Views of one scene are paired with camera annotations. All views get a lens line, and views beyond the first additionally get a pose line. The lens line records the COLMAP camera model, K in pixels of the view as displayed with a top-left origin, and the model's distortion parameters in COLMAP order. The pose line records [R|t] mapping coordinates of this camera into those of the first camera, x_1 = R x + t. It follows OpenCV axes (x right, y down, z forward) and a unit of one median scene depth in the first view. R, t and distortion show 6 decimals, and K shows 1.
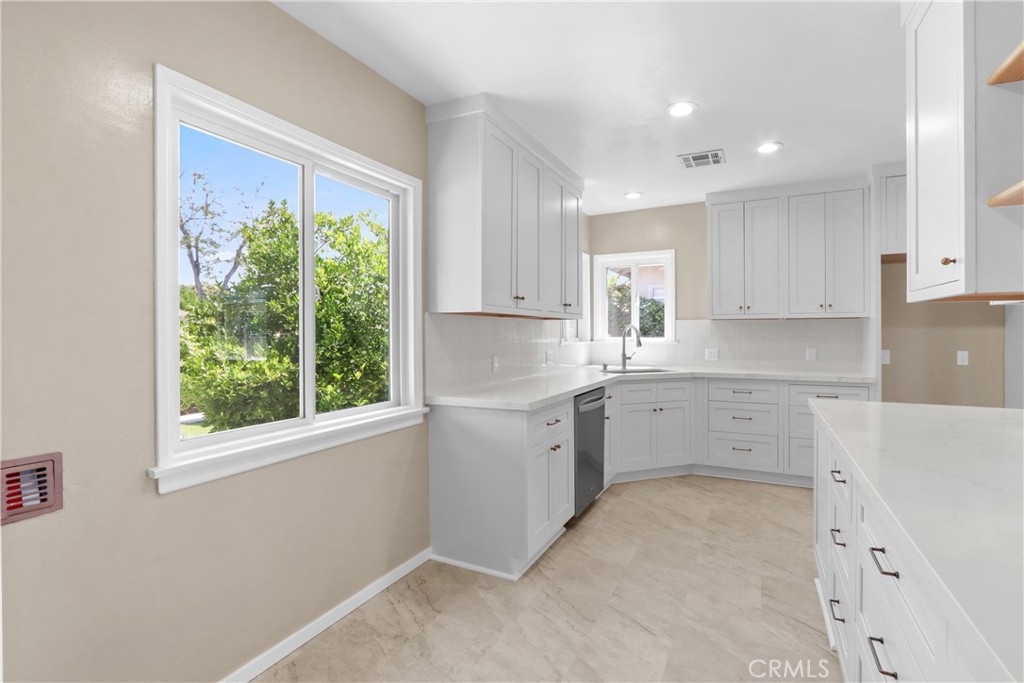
lens RADIAL K [[470.3, 0, 512.8], [0, 470.3, 335.5], [0, 0, 1]] dist [-0.015647, 0.000803]
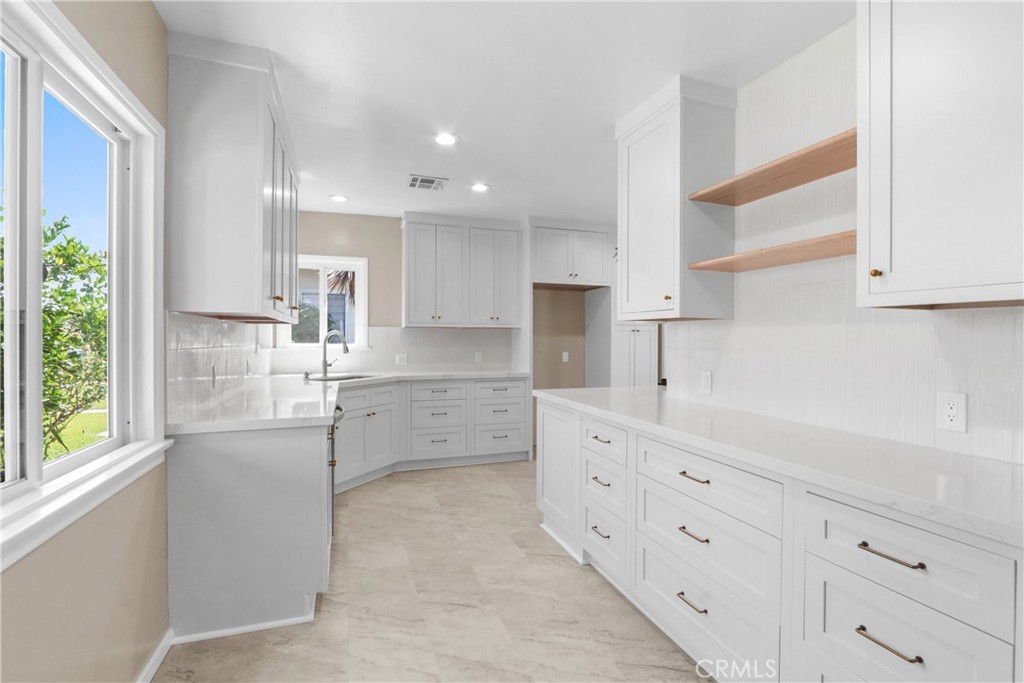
lens RADIAL K [[470.3, 0, 507.4], [0, 470.3, 340.9], [0, 0, 1]] dist [-0.015647, 0.000803]
pose [[0.700006, 0.001267, 0.714136, -0.277307], [-0.000373, 0.999999, -0.001409, -0.000612], [-0.714137, 0.000720, 0.700006, 0.093721]]
